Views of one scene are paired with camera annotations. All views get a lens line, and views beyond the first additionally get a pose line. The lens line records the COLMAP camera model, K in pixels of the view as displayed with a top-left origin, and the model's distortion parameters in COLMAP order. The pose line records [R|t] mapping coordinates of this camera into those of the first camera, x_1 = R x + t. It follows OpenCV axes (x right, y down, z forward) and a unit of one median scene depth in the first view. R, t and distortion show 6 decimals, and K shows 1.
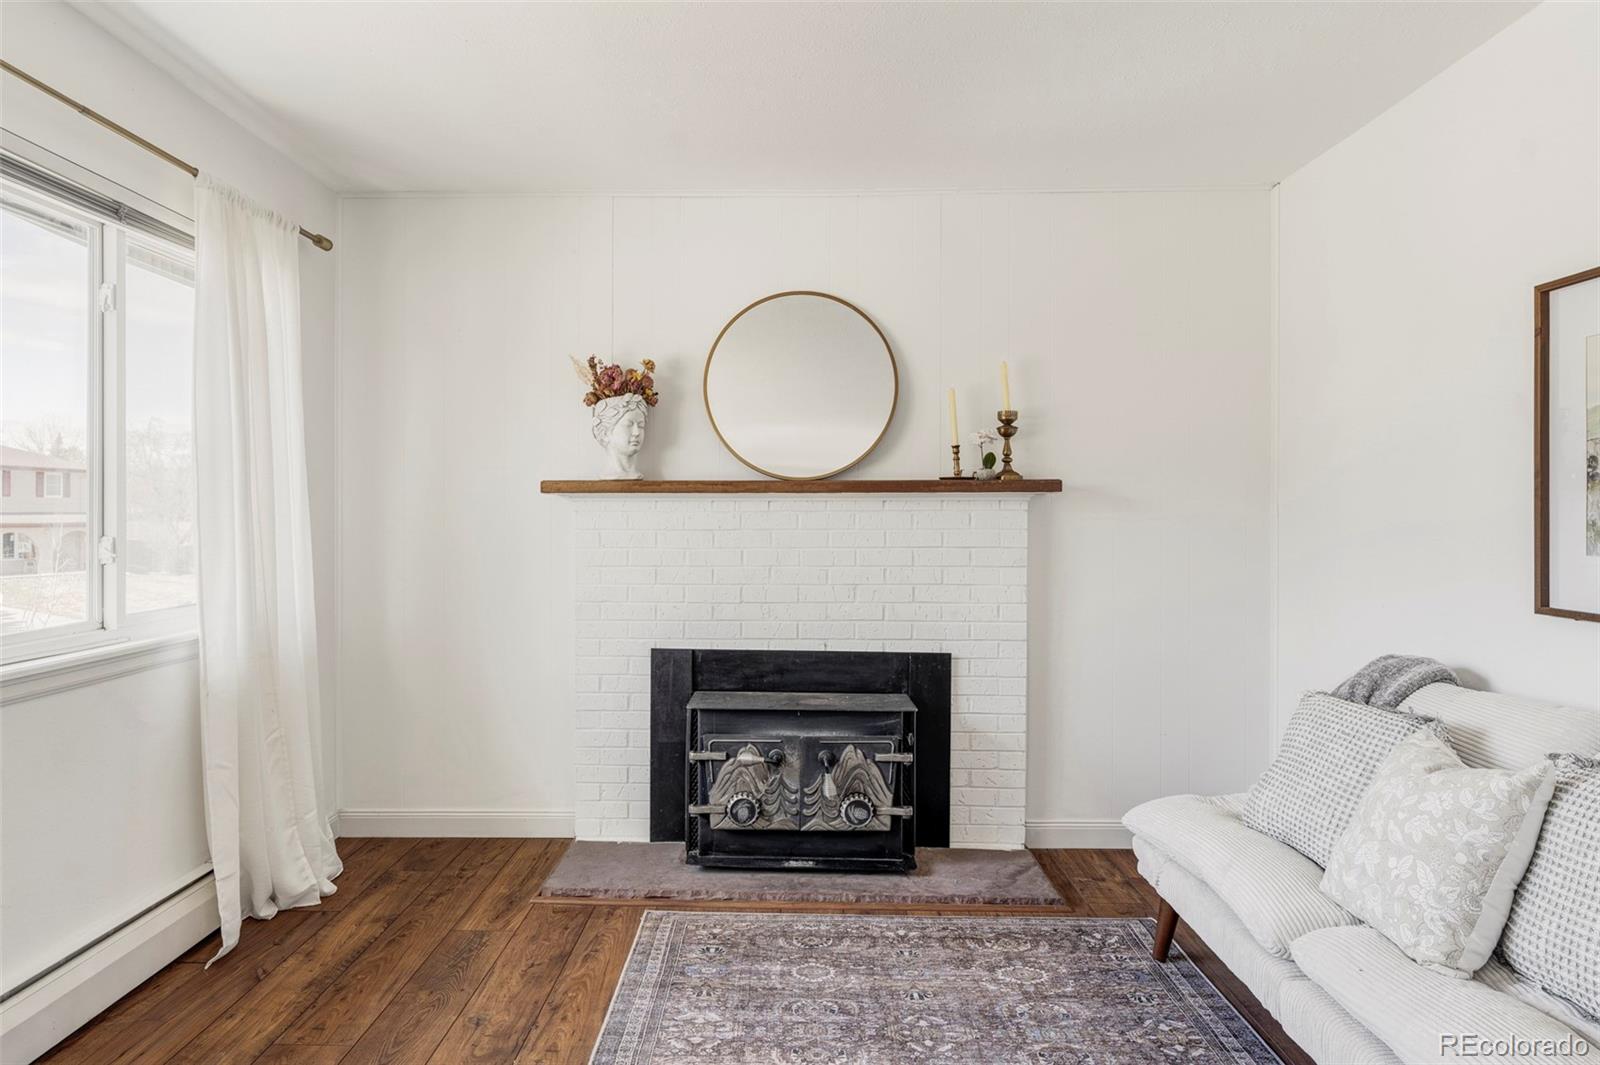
lens RADIAL K [[921.1, 0, 750.9], [0, 921.1, 519.1], [0, 0, 1]] dist [-0.002750, -0.000558]
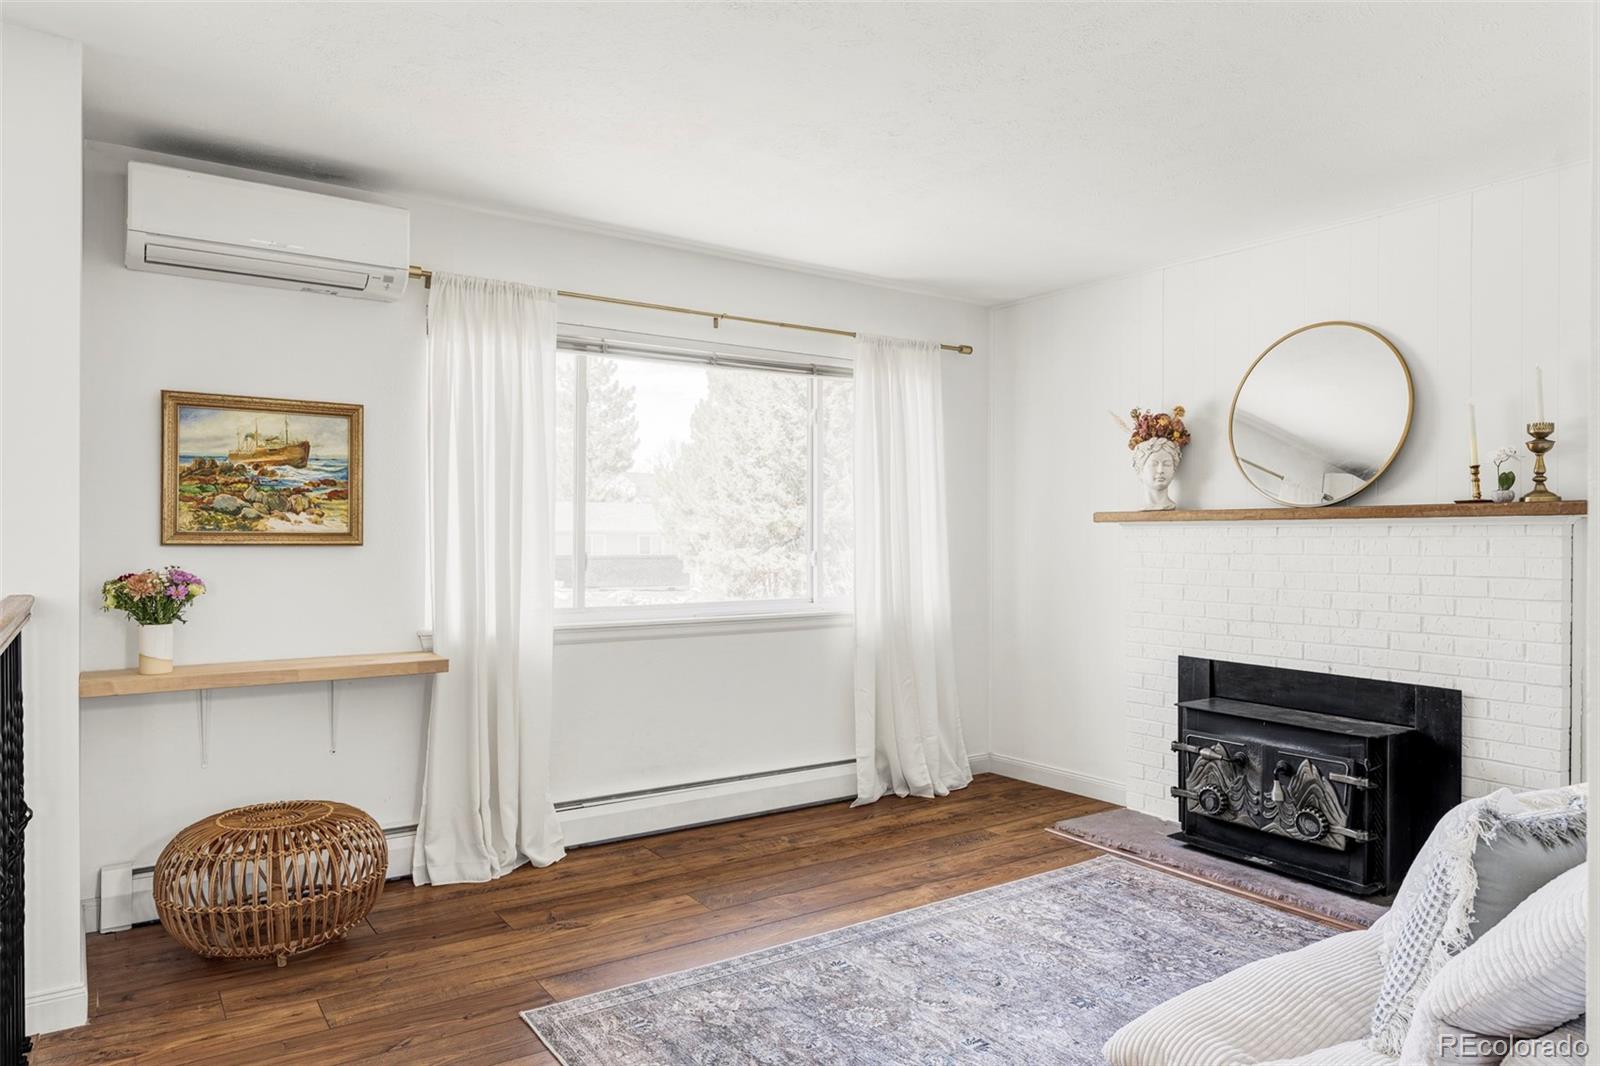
lens RADIAL K [[991.6, 0, 809.3], [0, 991.6, 531.9], [0, 0, 1]] dist [-0.017784, -0.000377]
pose [[0.602405, -0.002035, -0.798188, 0.662720], [-0.005452, 0.999963, -0.006664, -0.004050], [0.798172, 0.008366, 0.602371, -0.131027]]
